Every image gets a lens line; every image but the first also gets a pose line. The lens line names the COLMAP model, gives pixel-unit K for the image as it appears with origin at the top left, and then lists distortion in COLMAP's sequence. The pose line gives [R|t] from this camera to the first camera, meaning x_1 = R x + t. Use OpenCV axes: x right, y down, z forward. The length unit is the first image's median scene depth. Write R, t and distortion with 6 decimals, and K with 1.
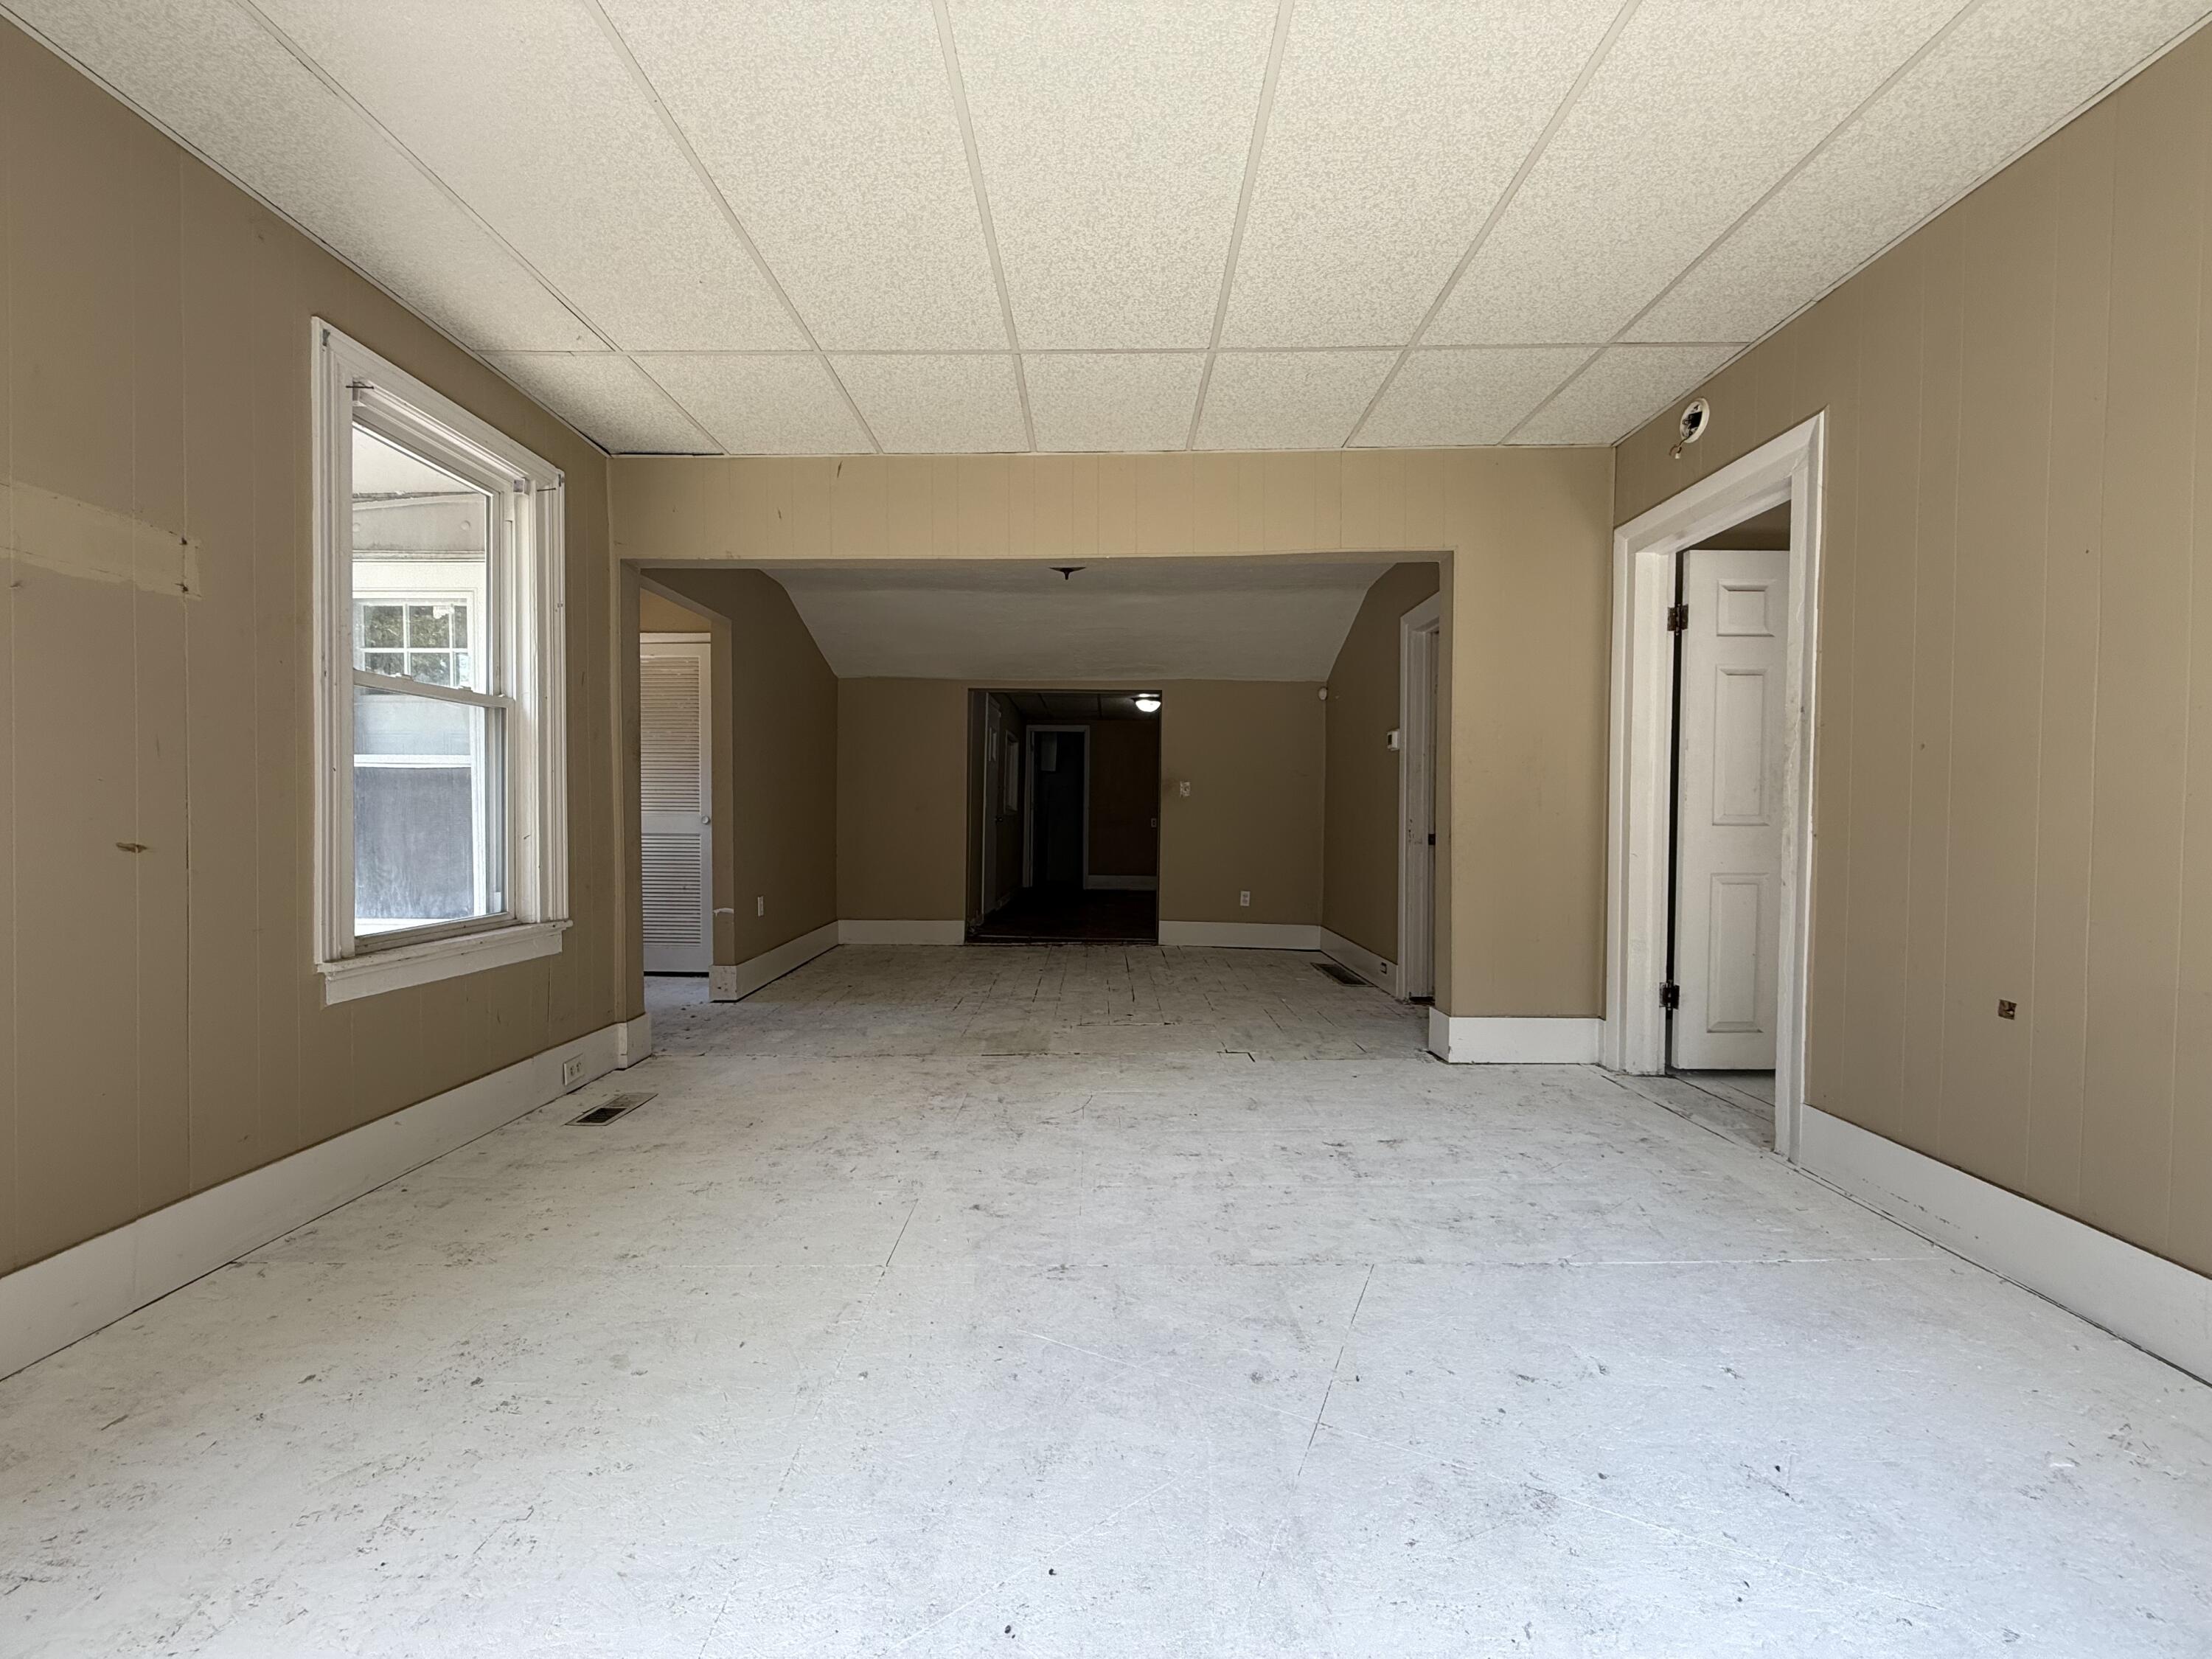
lens RADIAL K [[877.6, 0, 1099.8], [0, 877.6, 828.1], [0, 0, 1]] dist [0.000916, 0.000462]
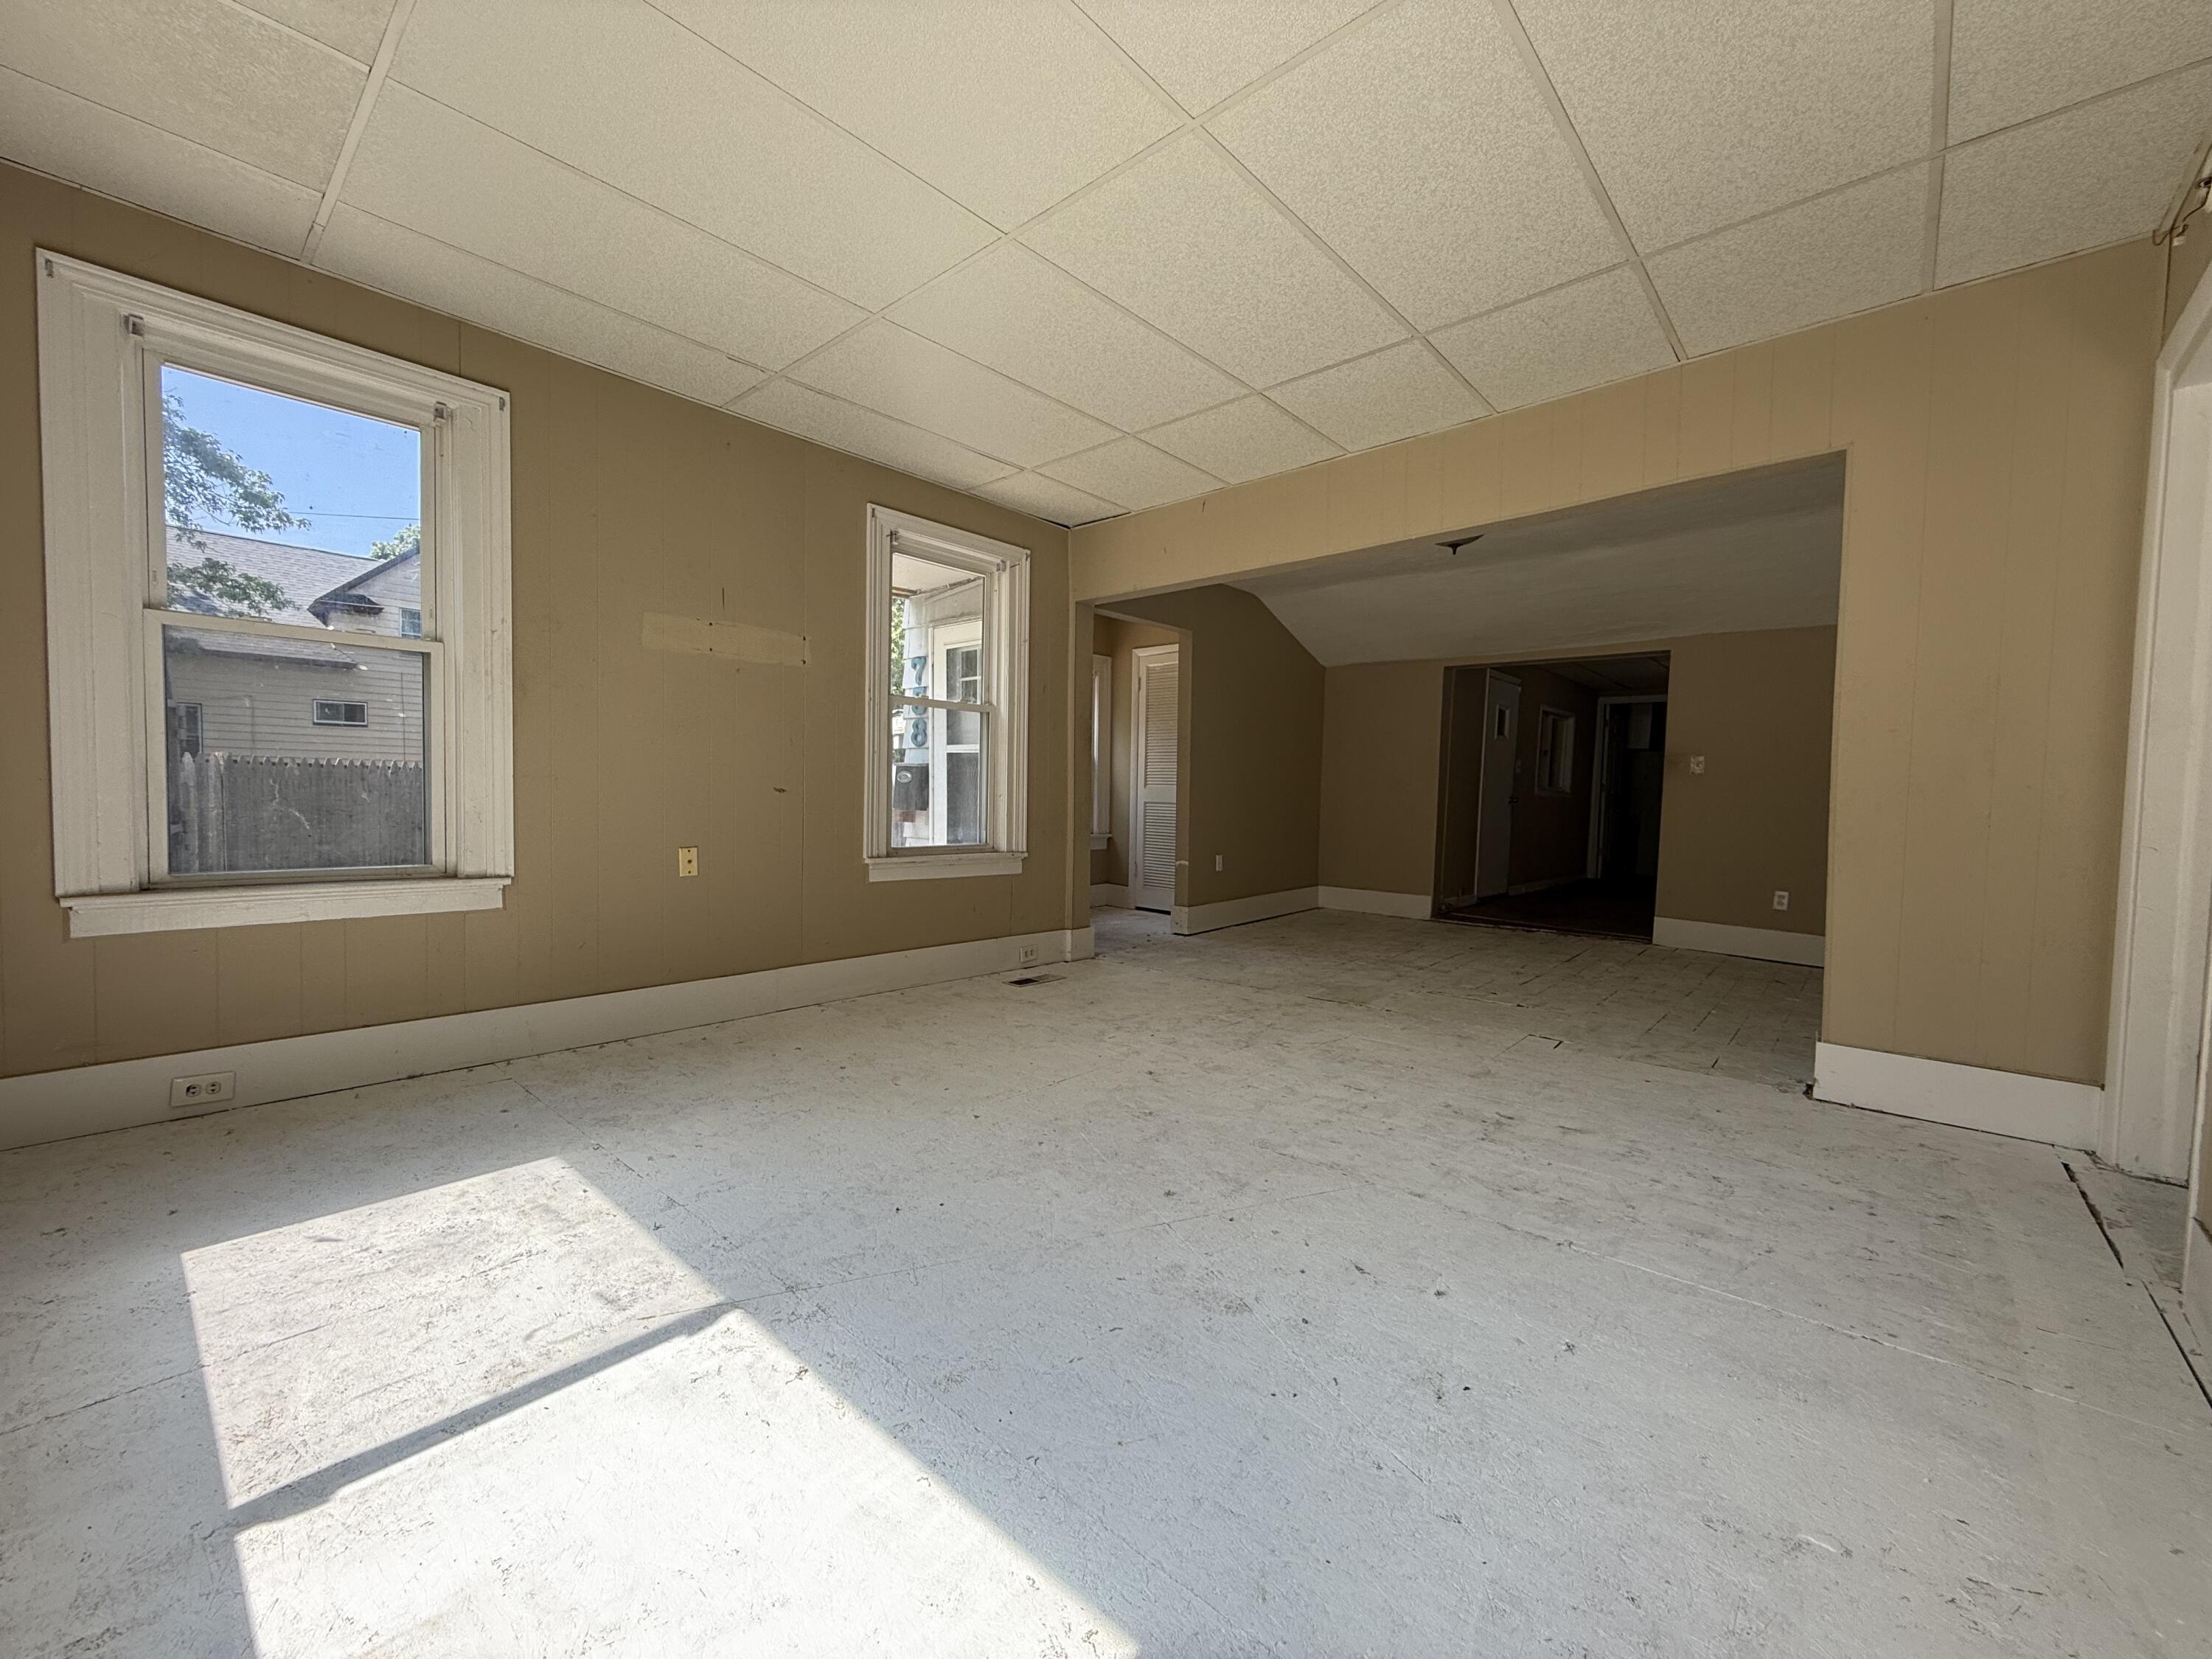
lens RADIAL K [[877.6, 0, 1104.3], [0, 877.6, 828.8], [0, 0, 1]] dist [0.000916, 0.000462]
pose [[0.748919, 0.038855, -0.661522, 0.512634], [-0.027632, 0.999242, 0.027408, 0.021746], [0.662085, -0.002248, 0.749425, -0.030508]]
